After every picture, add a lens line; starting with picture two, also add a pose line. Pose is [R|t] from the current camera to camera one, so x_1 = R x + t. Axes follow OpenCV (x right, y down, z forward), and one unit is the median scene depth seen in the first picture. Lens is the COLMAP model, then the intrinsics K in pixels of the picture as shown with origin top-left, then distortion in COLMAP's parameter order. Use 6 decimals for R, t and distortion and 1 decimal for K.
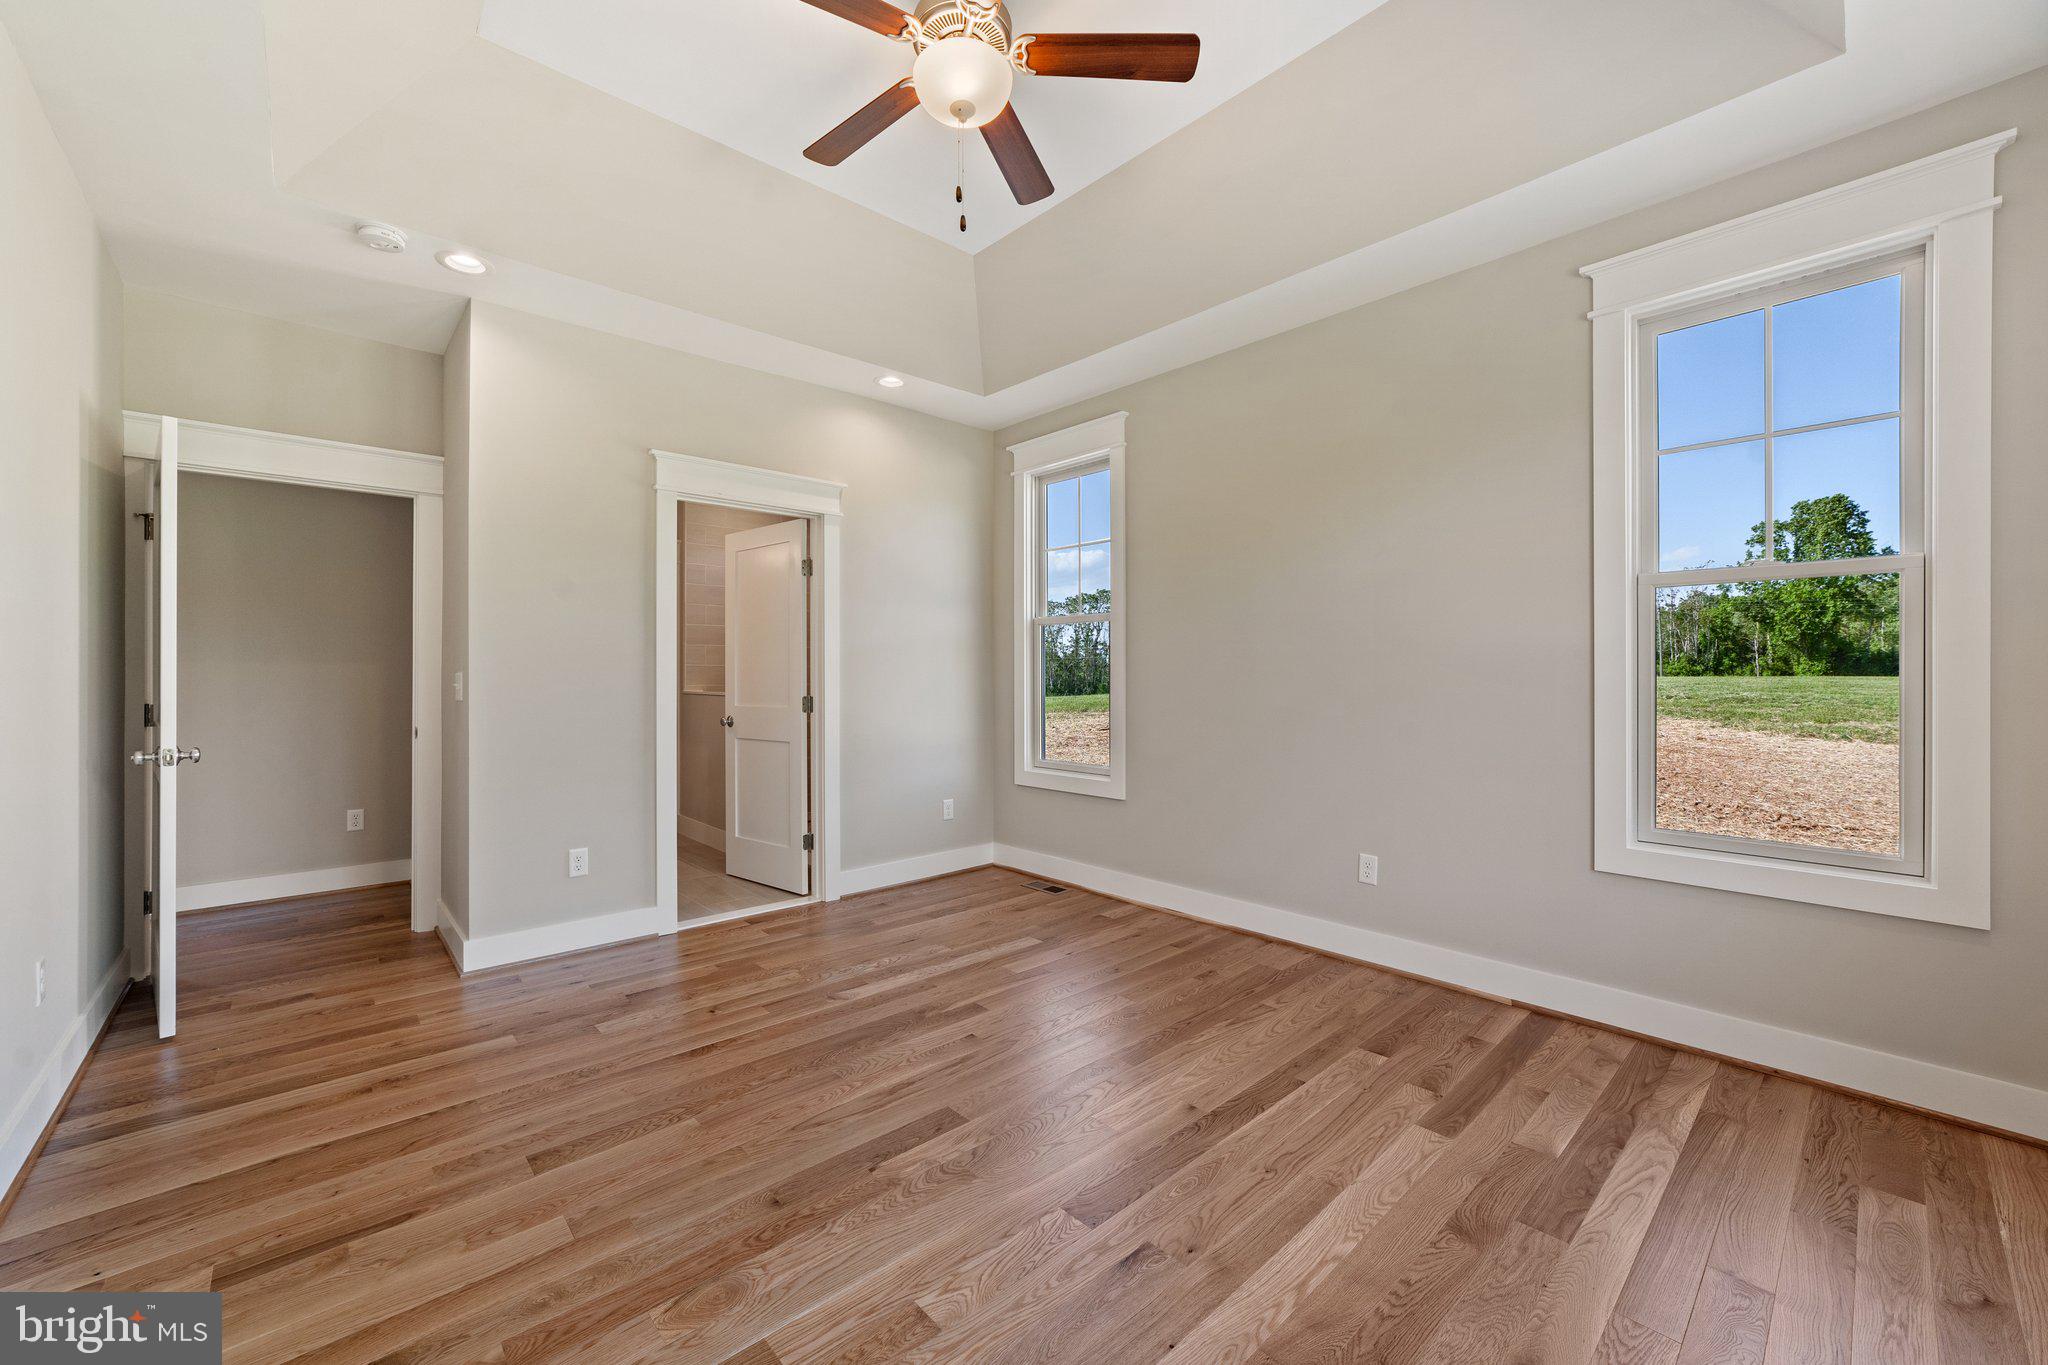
lens RADIAL K [[796.6, 0, 979.2], [0, 796.6, 678.5], [0, 0, 1]] dist [0.014854, 0.000033]
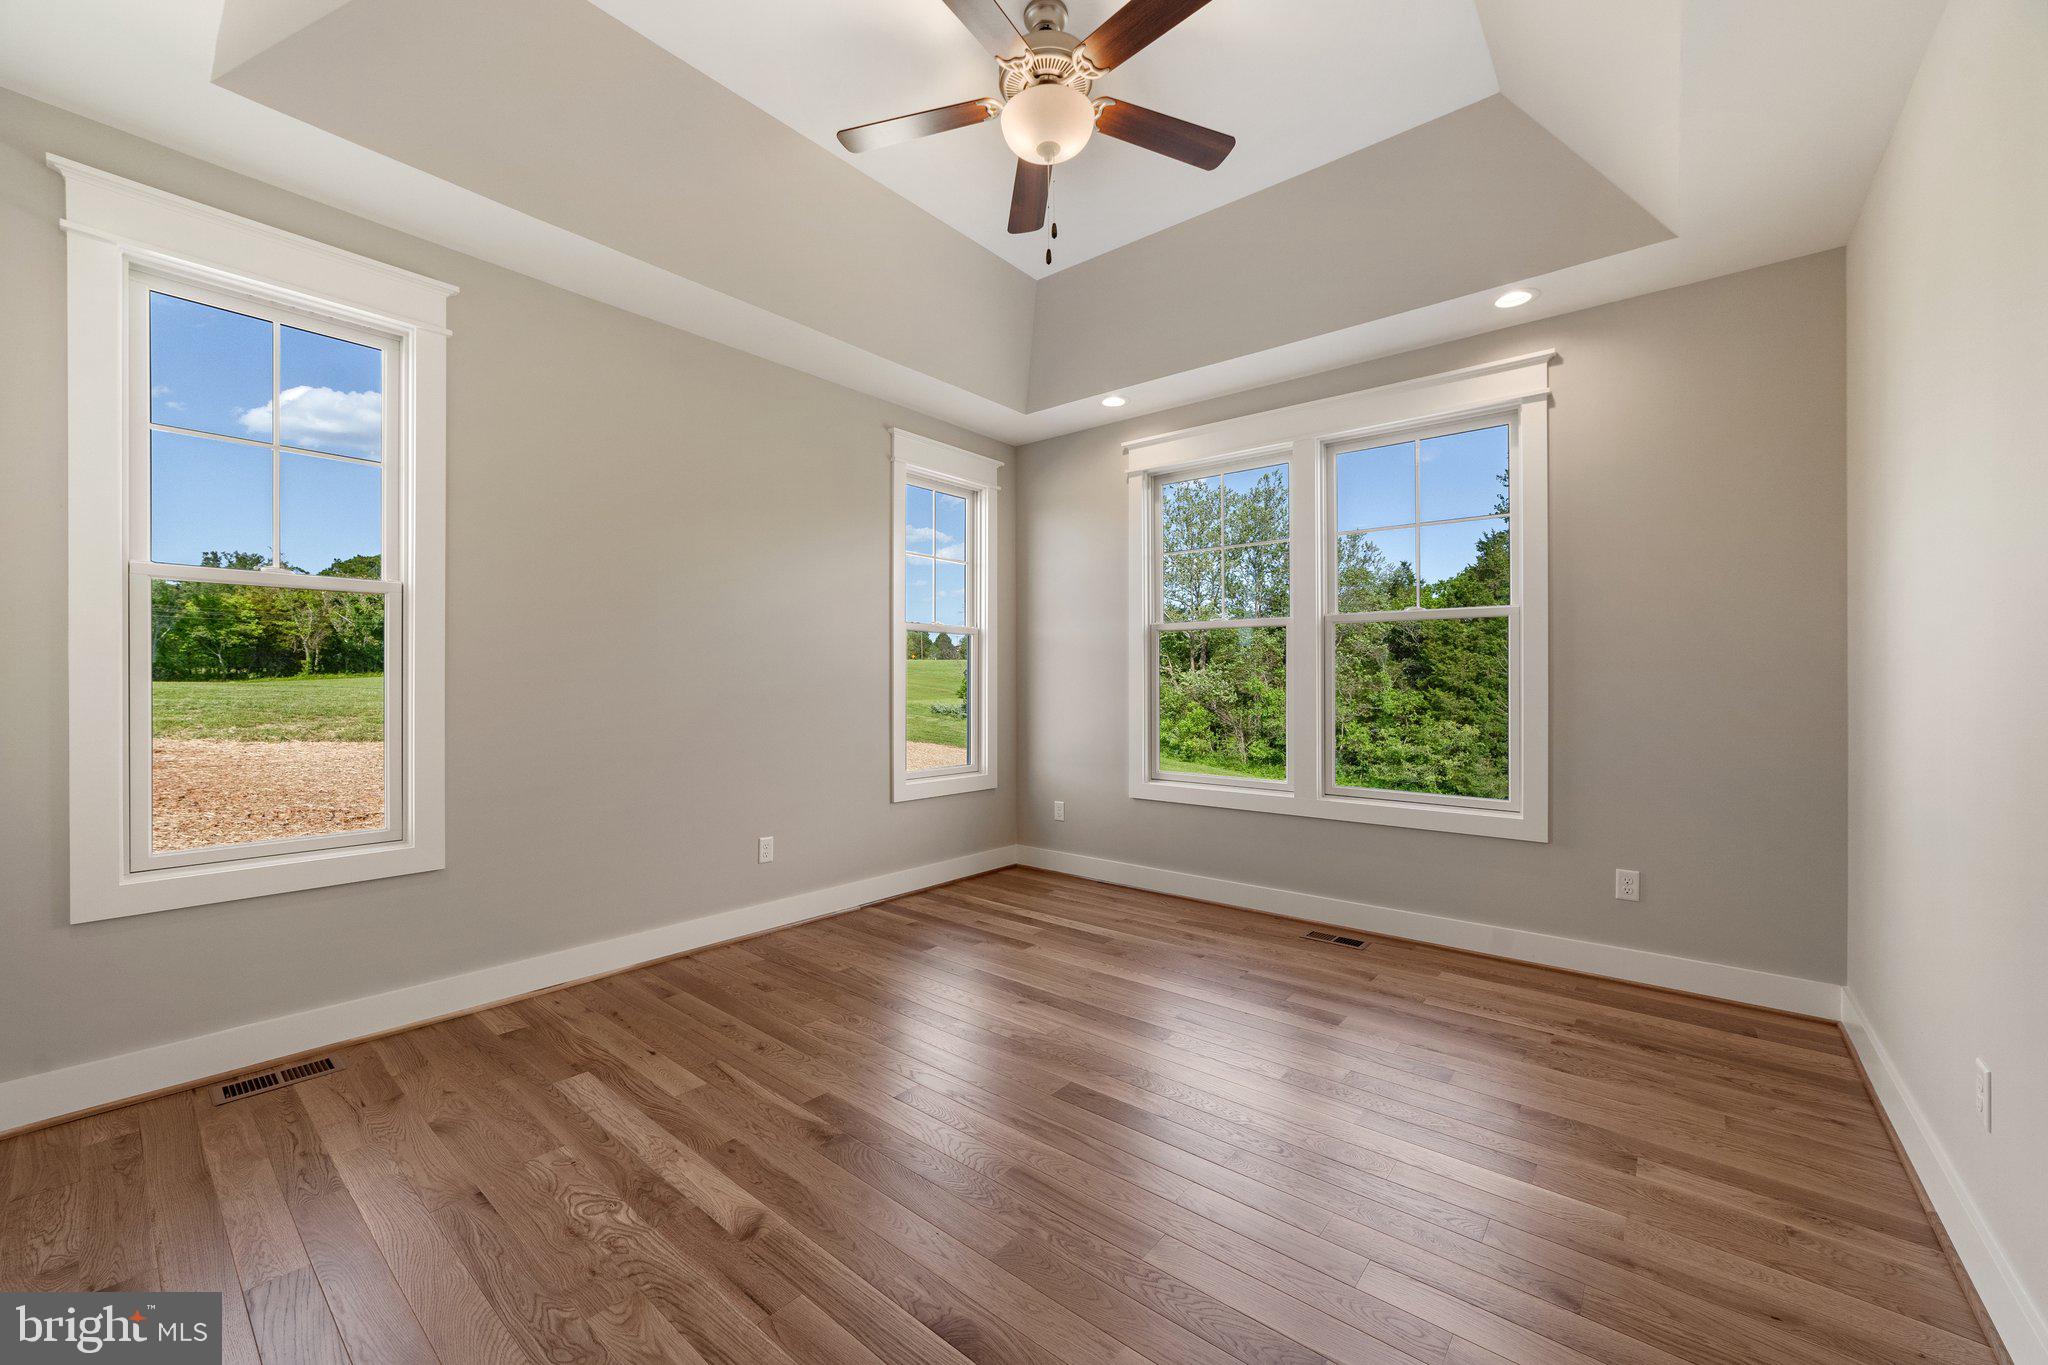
lens RADIAL K [[825.1, 0, 1026.6], [0, 825.1, 682.7], [0, 0, 1]] dist [-0.009025, 0.000051]
pose [[-0.170228, 0.001026, 0.985404, -0.733927], [0.000772, 0.999999, -0.000908, -0.001283], [-0.985404, 0.000606, -0.170228, 0.816288]]
